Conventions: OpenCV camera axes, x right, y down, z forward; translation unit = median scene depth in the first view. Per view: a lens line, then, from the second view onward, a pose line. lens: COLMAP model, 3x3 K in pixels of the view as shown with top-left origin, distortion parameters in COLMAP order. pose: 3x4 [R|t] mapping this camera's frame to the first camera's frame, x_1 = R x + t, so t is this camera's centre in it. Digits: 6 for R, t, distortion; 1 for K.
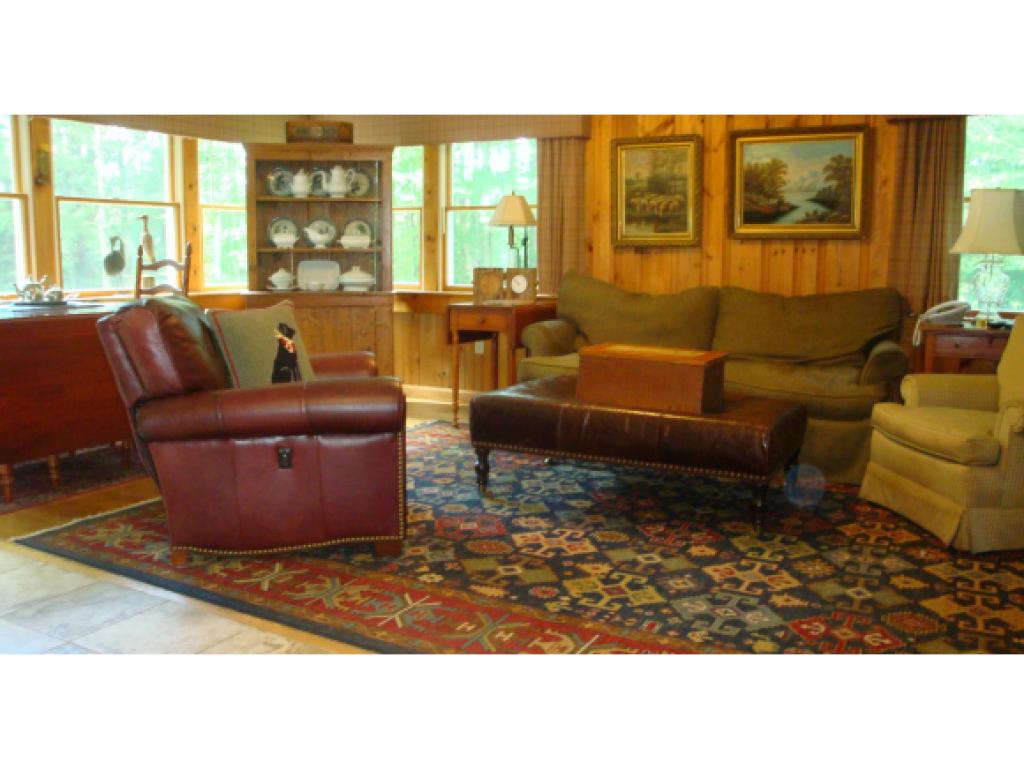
lens RADIAL K [[863.9, 0, 512.0], [0, 863.9, 384.5], [0, 0, 1]] dist [-0.160920, 0.144500]
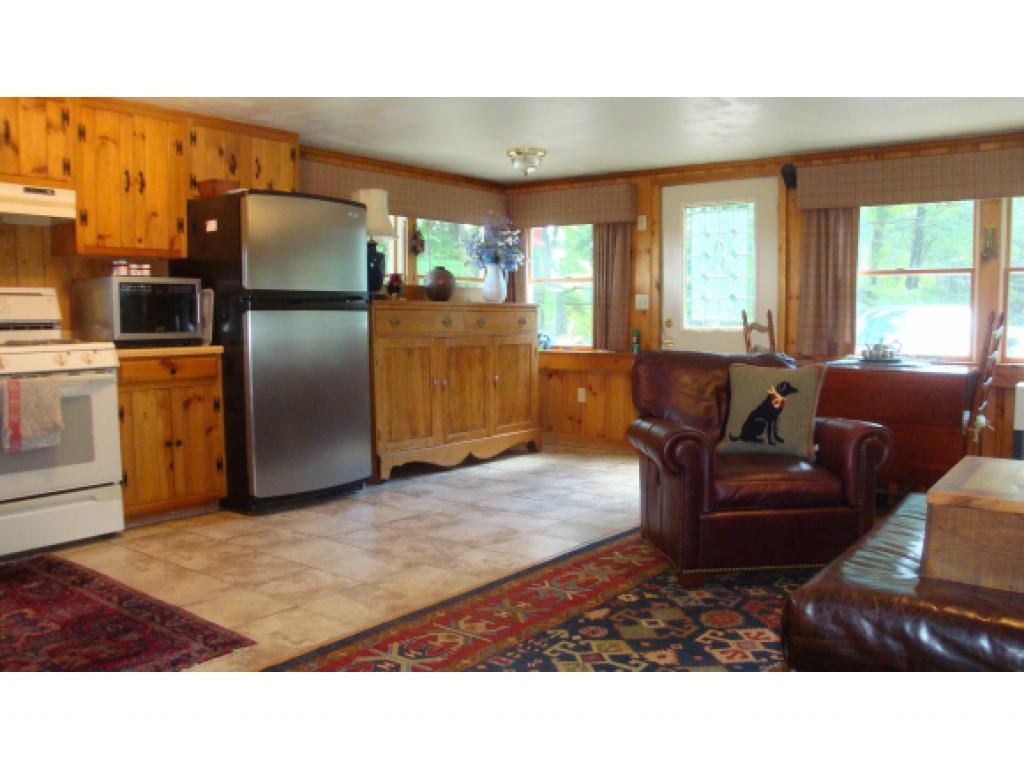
lens RADIAL K [[850.4, 0, 549.0], [0, 850.4, 384.2], [0, 0, 1]] dist [-0.008357, -0.002679]
pose [[-0.115010, 0.060220, -0.991537, 0.594110], [-0.147201, 0.986108, 0.076964, -0.074321], [0.982397, 0.154807, -0.104548, 0.557449]]
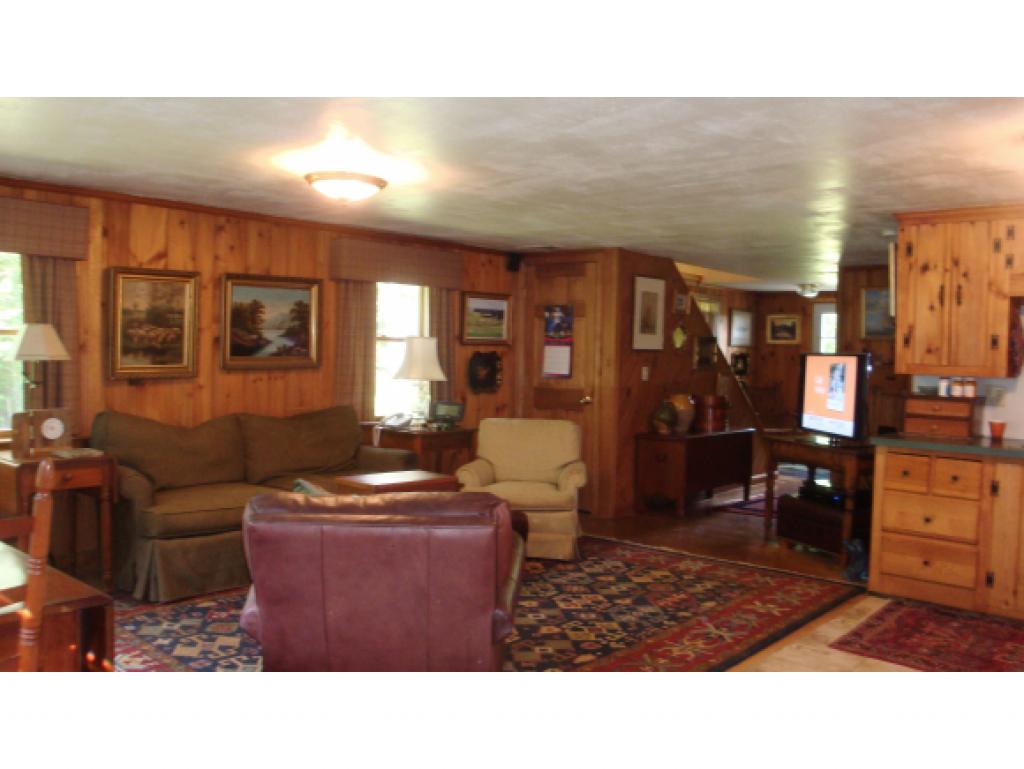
lens RADIAL K [[863.9, 0, 512.0], [0, 863.9, 384.5], [0, 0, 1]] dist [-0.160920, 0.144500]
pose [[0.227924, -0.043957, 0.972686, -0.756635], [0.124884, 0.992049, 0.015569, -0.128985], [-0.965637, 0.117924, 0.231602, 0.411458]]
